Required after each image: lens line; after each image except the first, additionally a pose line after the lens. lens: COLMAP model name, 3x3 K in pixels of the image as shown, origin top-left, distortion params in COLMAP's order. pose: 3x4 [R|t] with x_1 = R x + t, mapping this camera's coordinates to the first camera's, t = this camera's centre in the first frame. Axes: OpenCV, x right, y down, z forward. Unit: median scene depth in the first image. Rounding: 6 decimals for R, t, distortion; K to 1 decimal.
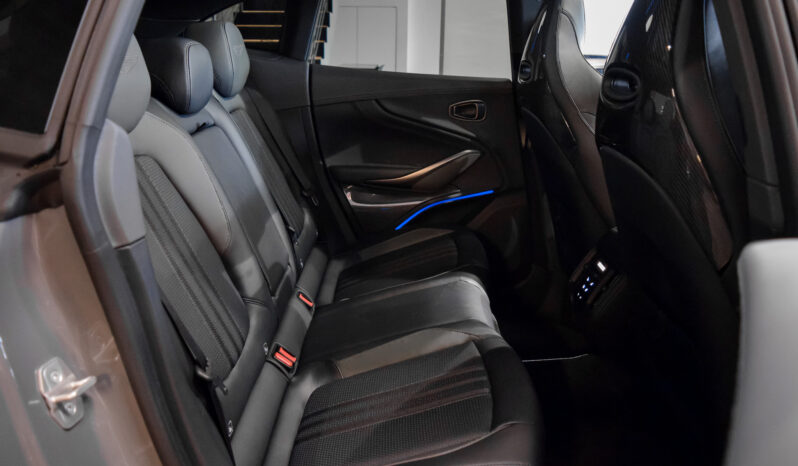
lens RADIAL K [[637.7, 0, 386.8], [0, 637.7, 232.4], [0, 0, 1]] dist [-0.082016, -0.001477]
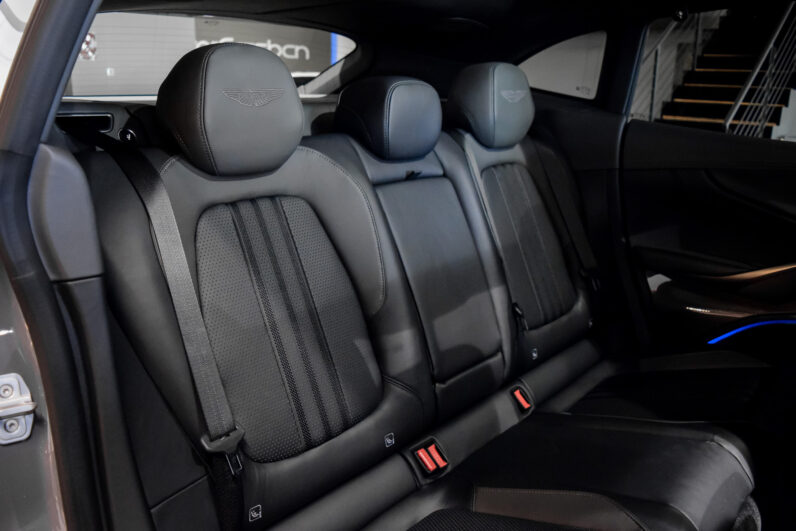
lens RADIAL K [[627.5, 0, 398.0], [0, 627.5, 265.5], [0, 0, 1]] dist [-0.095551, 0.038284]
pose [[0.753240, 0.181343, -0.632253, 0.221722], [-0.204532, 0.978165, 0.036887, -0.057054], [0.625136, 0.101531, 0.773884, 0.252348]]
